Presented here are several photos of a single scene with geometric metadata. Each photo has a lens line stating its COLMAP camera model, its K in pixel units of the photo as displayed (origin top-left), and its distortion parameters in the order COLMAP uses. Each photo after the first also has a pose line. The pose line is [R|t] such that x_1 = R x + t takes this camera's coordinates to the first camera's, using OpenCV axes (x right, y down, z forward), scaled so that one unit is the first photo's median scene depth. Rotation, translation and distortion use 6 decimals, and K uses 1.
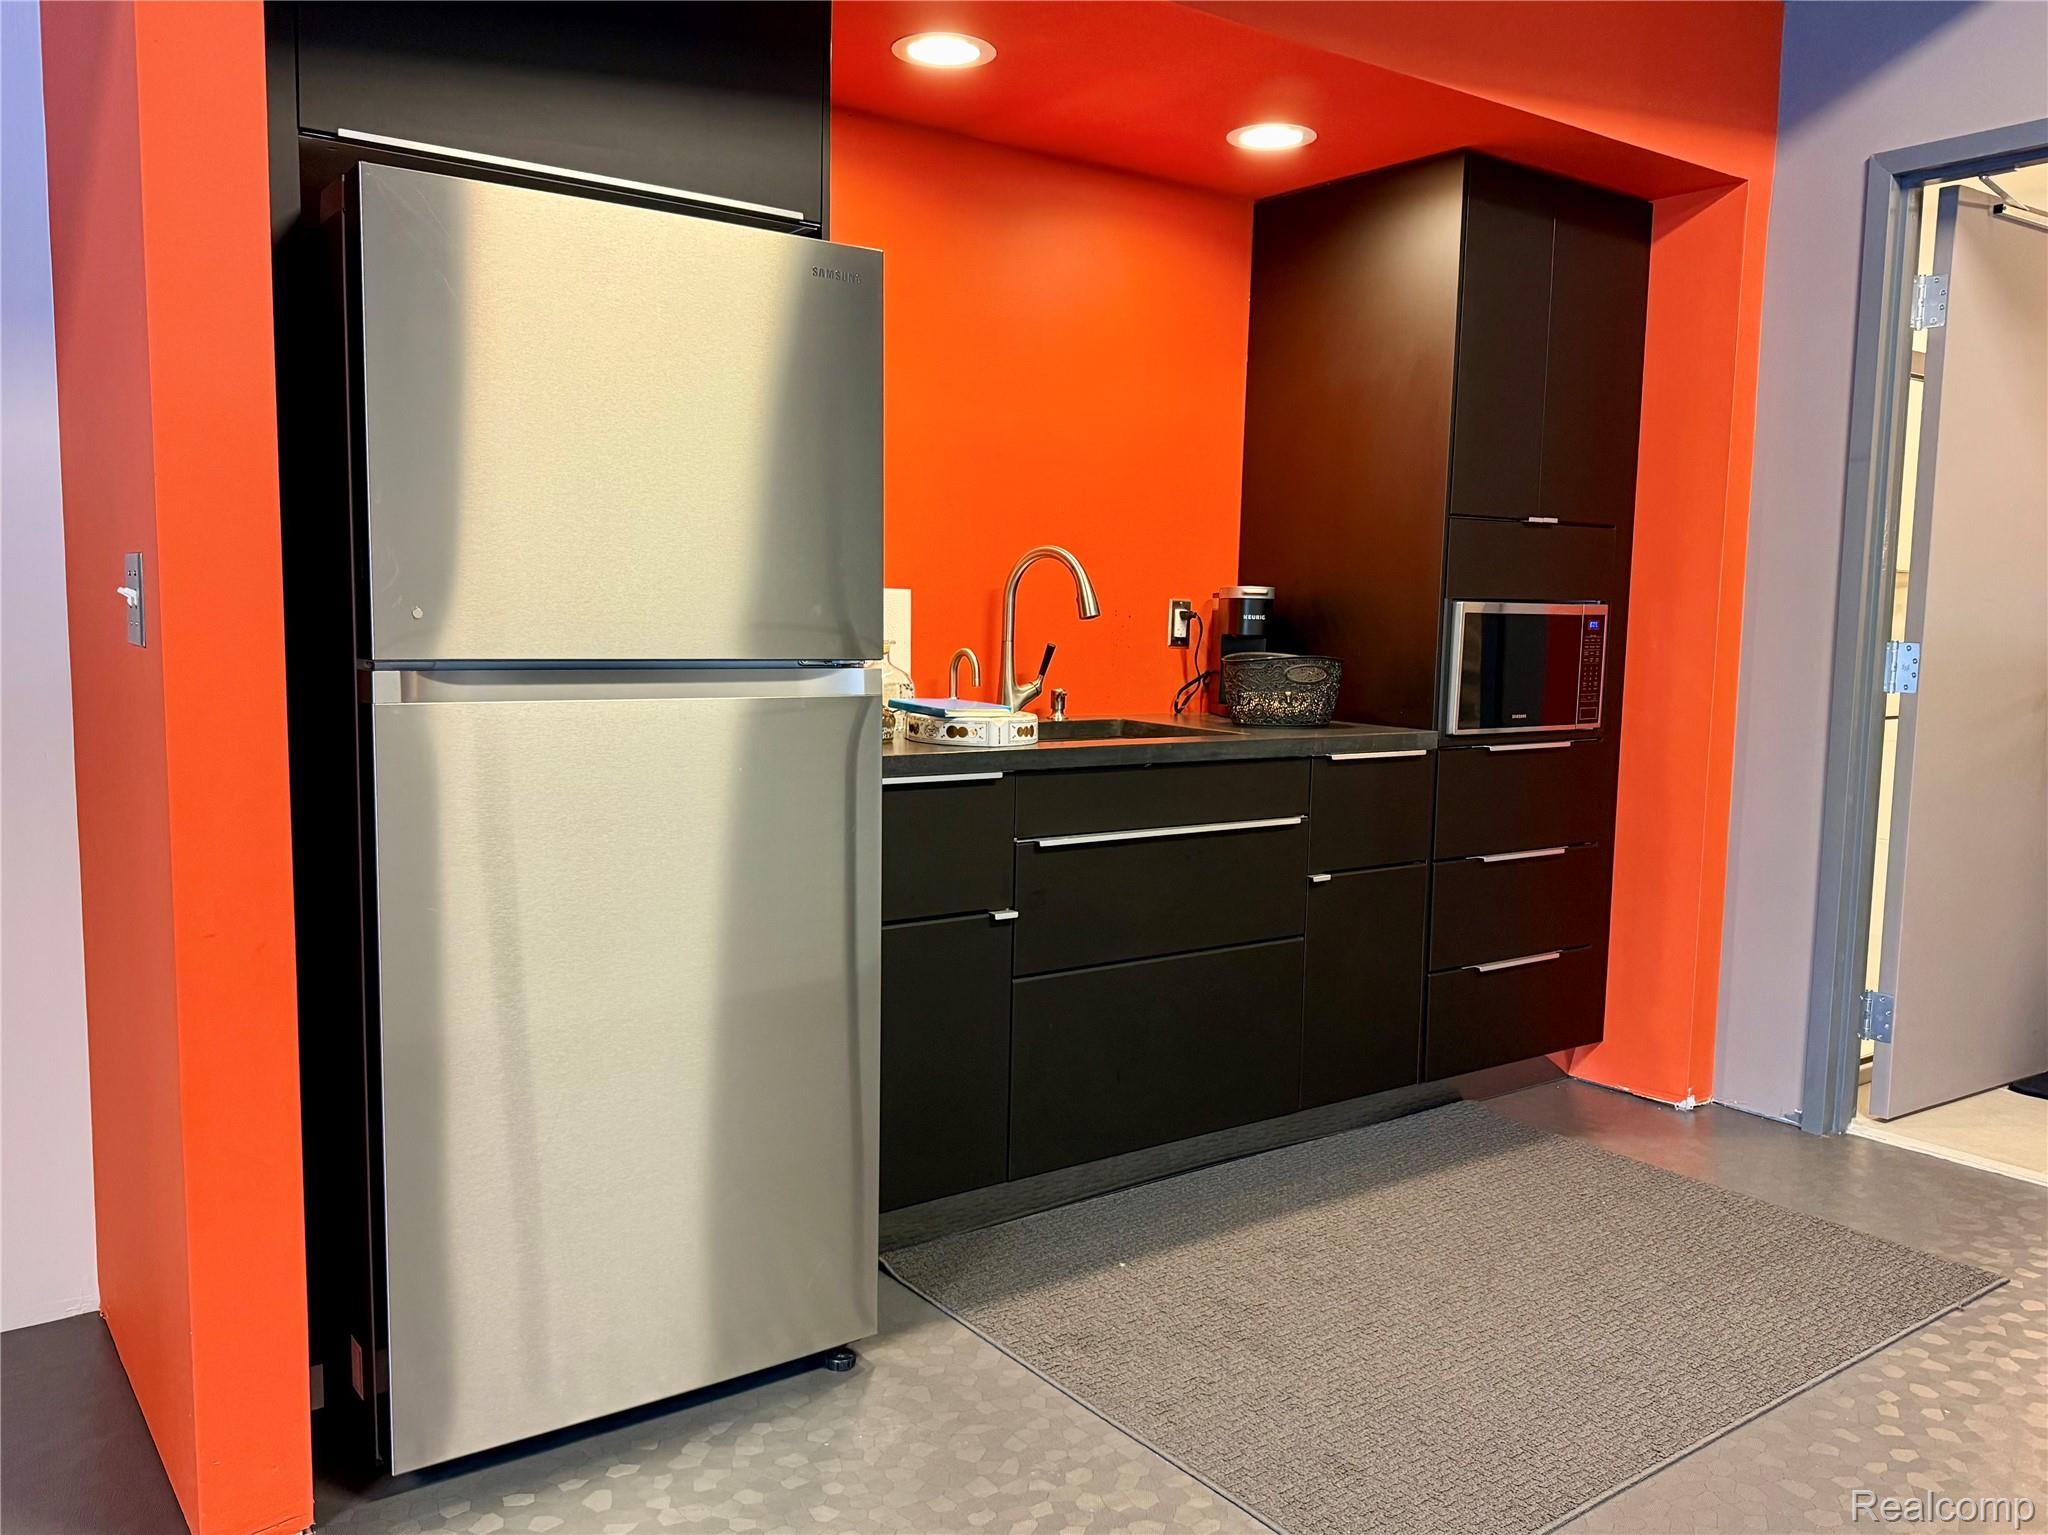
lens RADIAL K [[1672.2, 0, 1052.4], [0, 1672.2, 771.2], [0, 0, 1]] dist [0.131737, -0.205555]
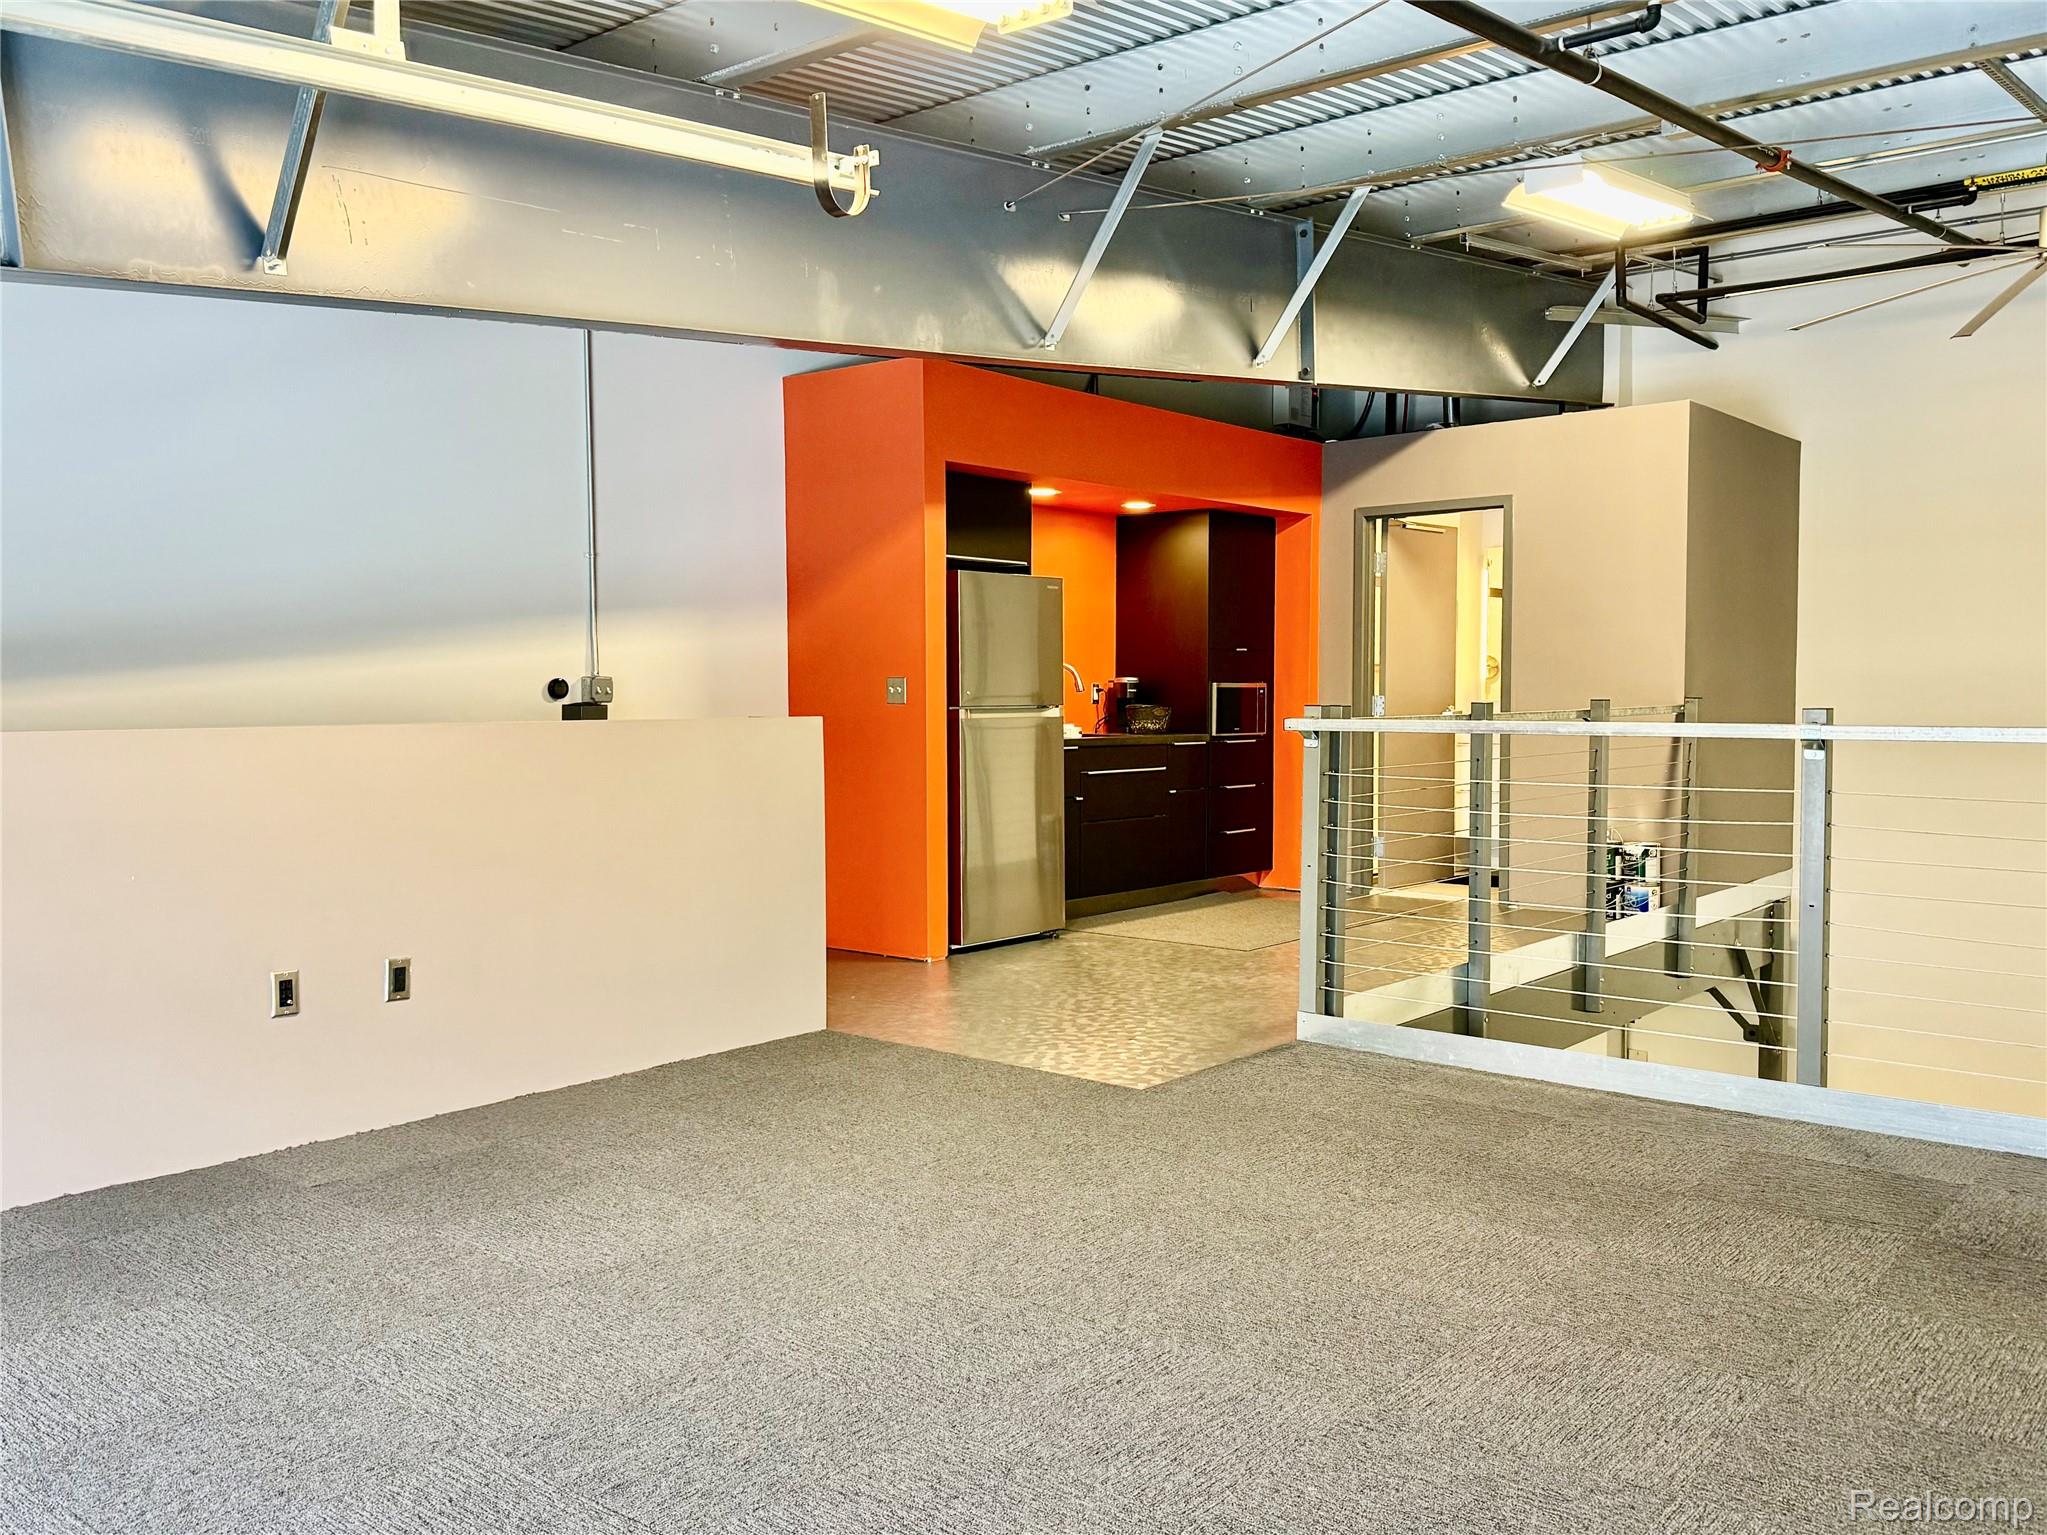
lens RADIAL K [[1671.4, 0, 1051.9], [0, 1671.4, 771.2], [0, 0, 1]] dist [0.131737, -0.205555]
pose [[0.972013, -0.032247, 0.232705, -0.553460], [0.044164, 0.997956, -0.046183, 0.129500], [-0.230740, 0.055167, 0.971450, -1.298509]]
